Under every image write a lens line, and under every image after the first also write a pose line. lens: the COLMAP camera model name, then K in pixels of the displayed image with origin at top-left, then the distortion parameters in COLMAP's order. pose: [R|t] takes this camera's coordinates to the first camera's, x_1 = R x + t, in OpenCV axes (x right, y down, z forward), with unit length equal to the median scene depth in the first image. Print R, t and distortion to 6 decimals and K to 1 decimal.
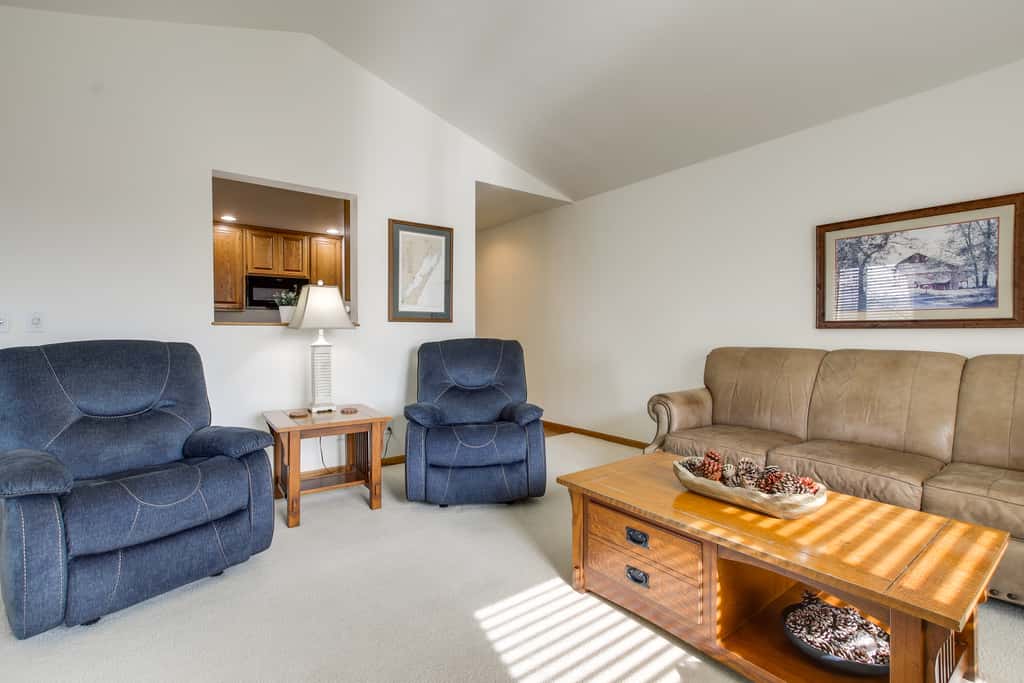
lens RADIAL K [[458.1, 0, 512.0], [0, 458.1, 341.5], [0, 0, 1]] dist [0.001167, 0.000177]
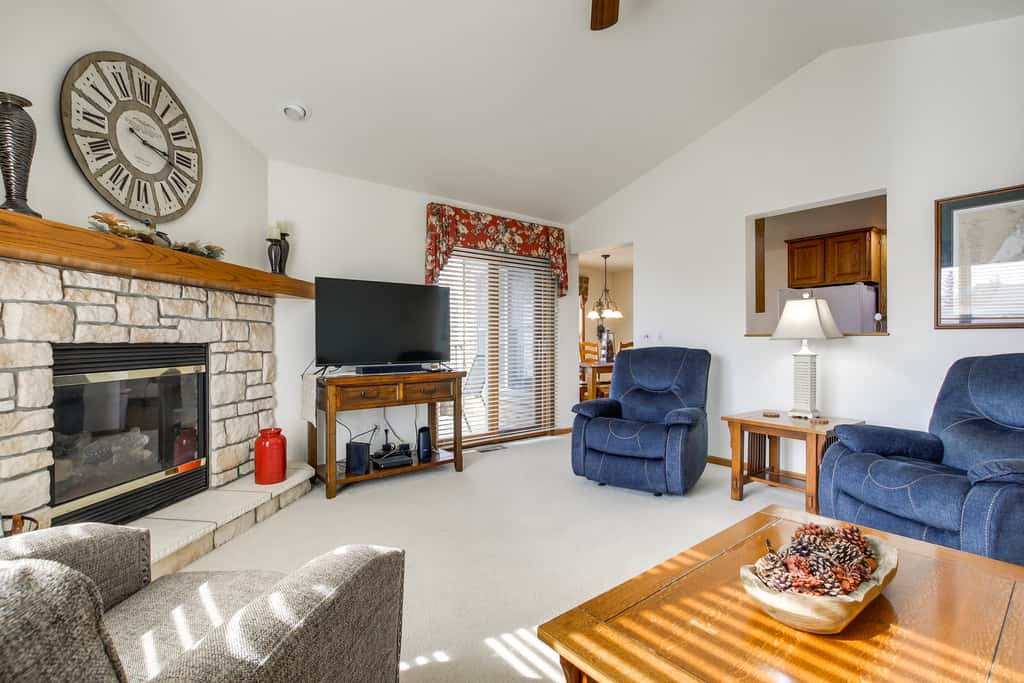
lens RADIAL K [[458.1, 0, 512.0], [0, 458.1, 341.5], [0, 0, 1]] dist [0.001167, 0.000177]
pose [[0.044494, 0.005897, -0.998992, 0.611452], [-0.015554, 0.999865, 0.005209, -0.017079], [0.998889, 0.015307, 0.044580, 0.276264]]
